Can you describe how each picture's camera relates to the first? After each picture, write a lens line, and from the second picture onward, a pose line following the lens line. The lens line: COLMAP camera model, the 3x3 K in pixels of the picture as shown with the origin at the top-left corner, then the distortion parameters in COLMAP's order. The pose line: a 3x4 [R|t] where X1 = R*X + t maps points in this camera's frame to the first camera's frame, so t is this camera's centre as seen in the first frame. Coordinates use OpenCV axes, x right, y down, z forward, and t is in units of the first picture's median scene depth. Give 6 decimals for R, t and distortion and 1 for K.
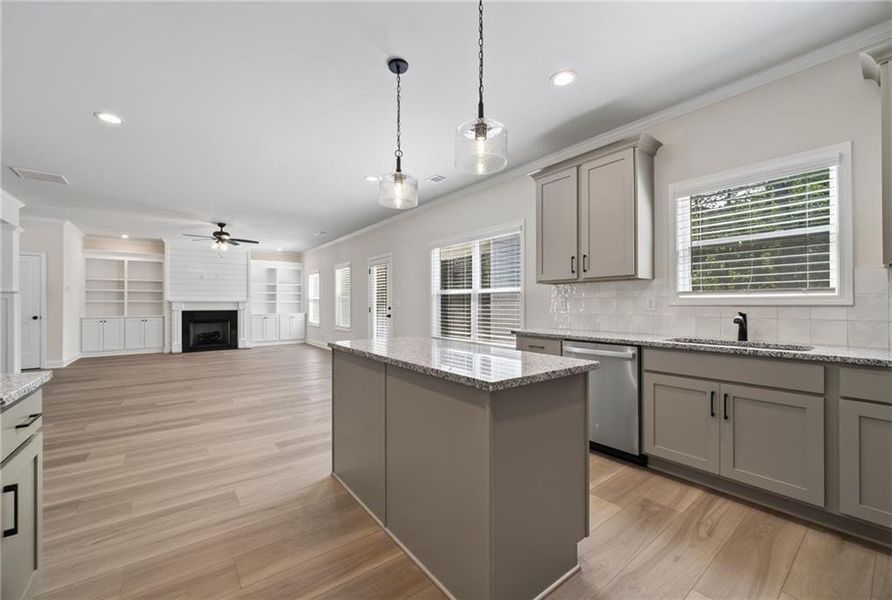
lens RADIAL K [[351.6, 0, 441.5], [0, 351.6, 302.0], [0, 0, 1]] dist [-0.003168, 0.000102]
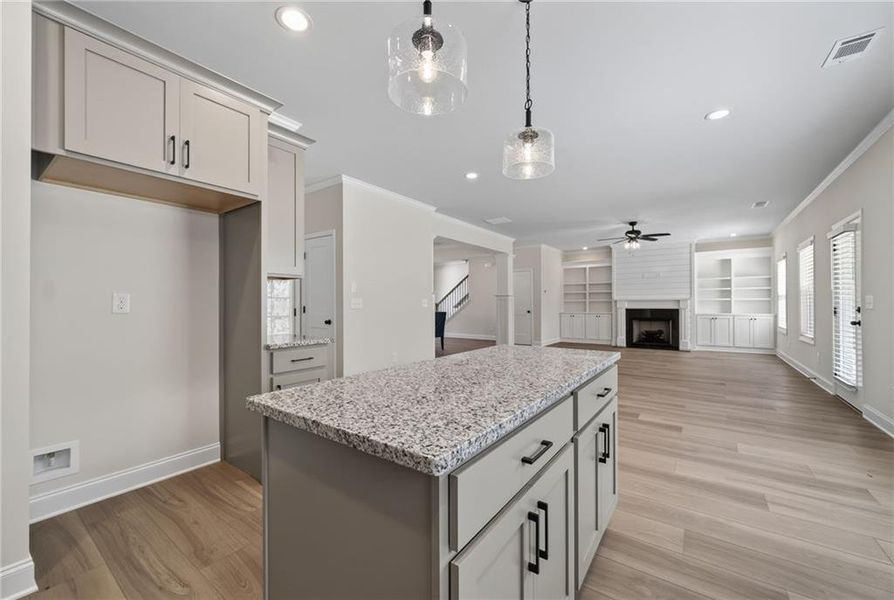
lens RADIAL K [[352.4, 0, 447.3], [0, 352.4, 302.5], [0, 0, 1]] dist [-0.003168, 0.000102]
pose [[0.302443, -0.002055, -0.953165, 0.132890], [0.008760, 0.999961, 0.000623, 0.000307], [0.953127, -0.008539, 0.302449, 0.146320]]
